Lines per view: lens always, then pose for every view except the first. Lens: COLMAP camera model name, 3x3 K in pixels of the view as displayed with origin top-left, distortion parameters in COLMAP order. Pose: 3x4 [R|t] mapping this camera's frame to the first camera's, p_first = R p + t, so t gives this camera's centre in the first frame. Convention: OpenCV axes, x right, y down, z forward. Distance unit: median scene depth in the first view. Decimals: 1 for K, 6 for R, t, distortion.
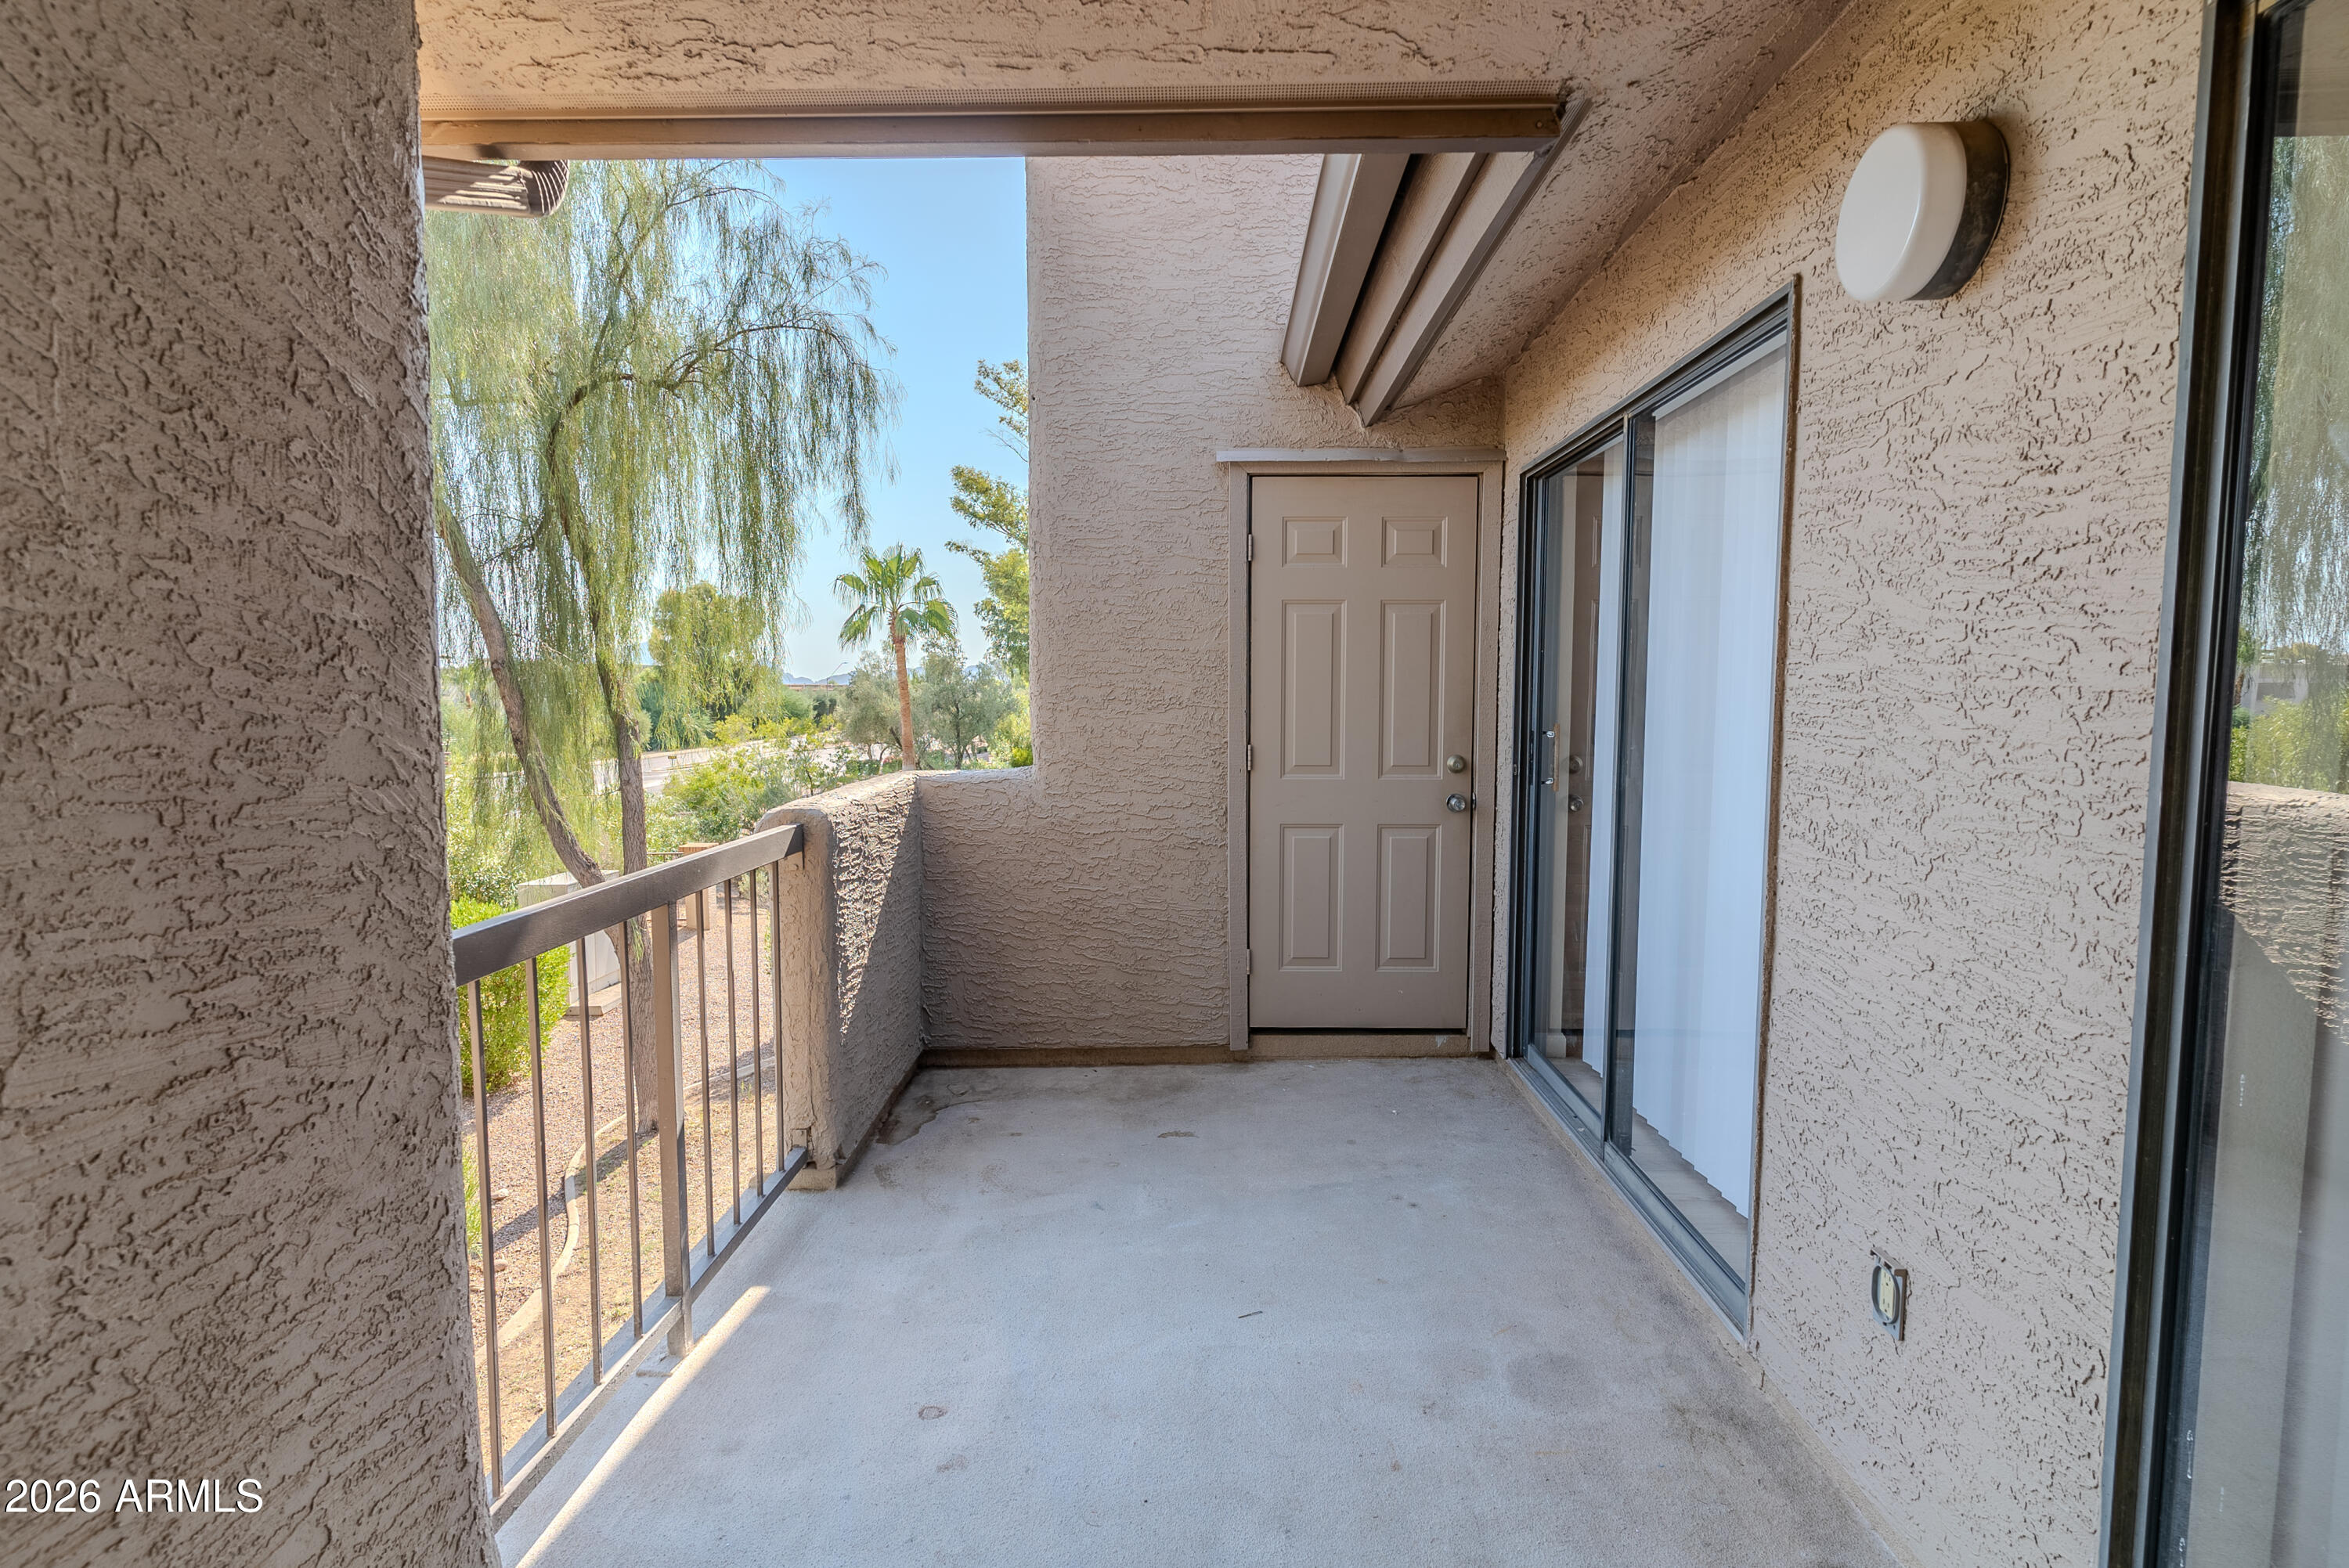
lens RADIAL K [[1119.7, 0, 1186.0], [0, 1119.7, 781.3], [0, 0, 1]] dist [0.003733, -0.000545]
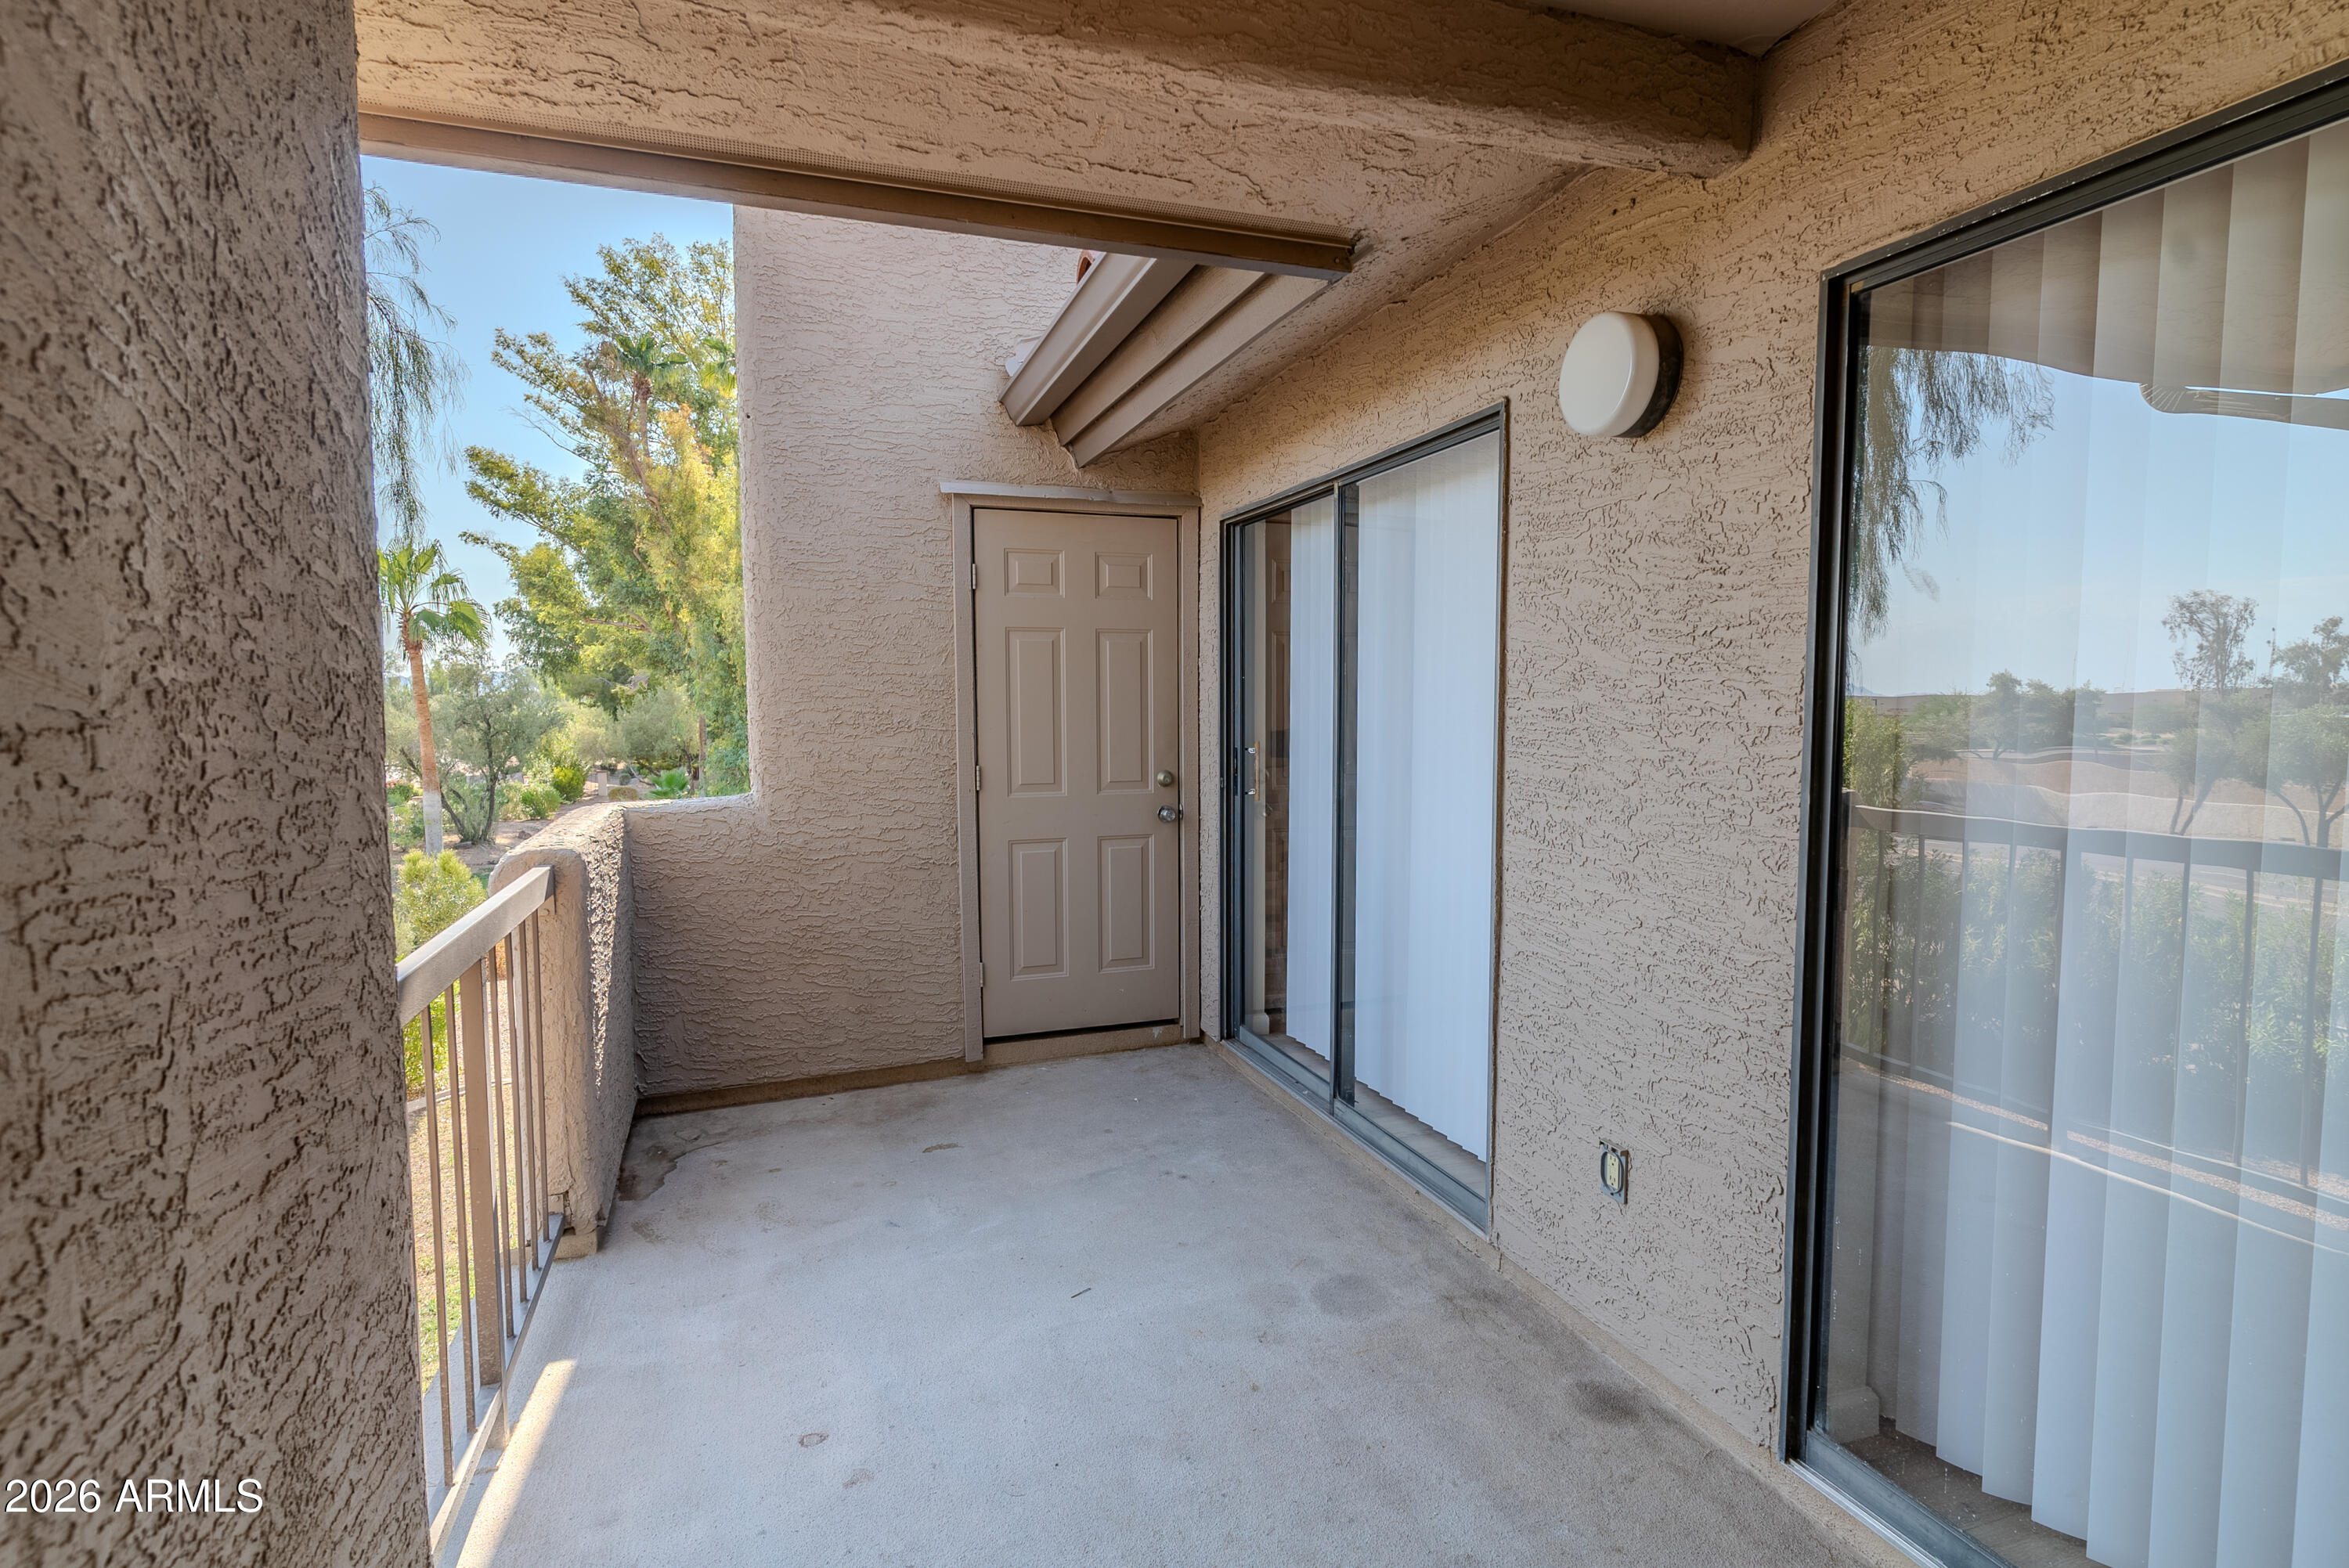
lens RADIAL K [[1119.7, 0, 1161.8], [0, 1119.7, 781.4], [0, 0, 1]] dist [0.003733, -0.000545]
pose [[0.940763, -0.028699, 0.337848, -0.283695], [0.031759, 0.999489, -0.003532, -0.018932], [-0.337574, 0.014053, 0.941194, -0.075189]]
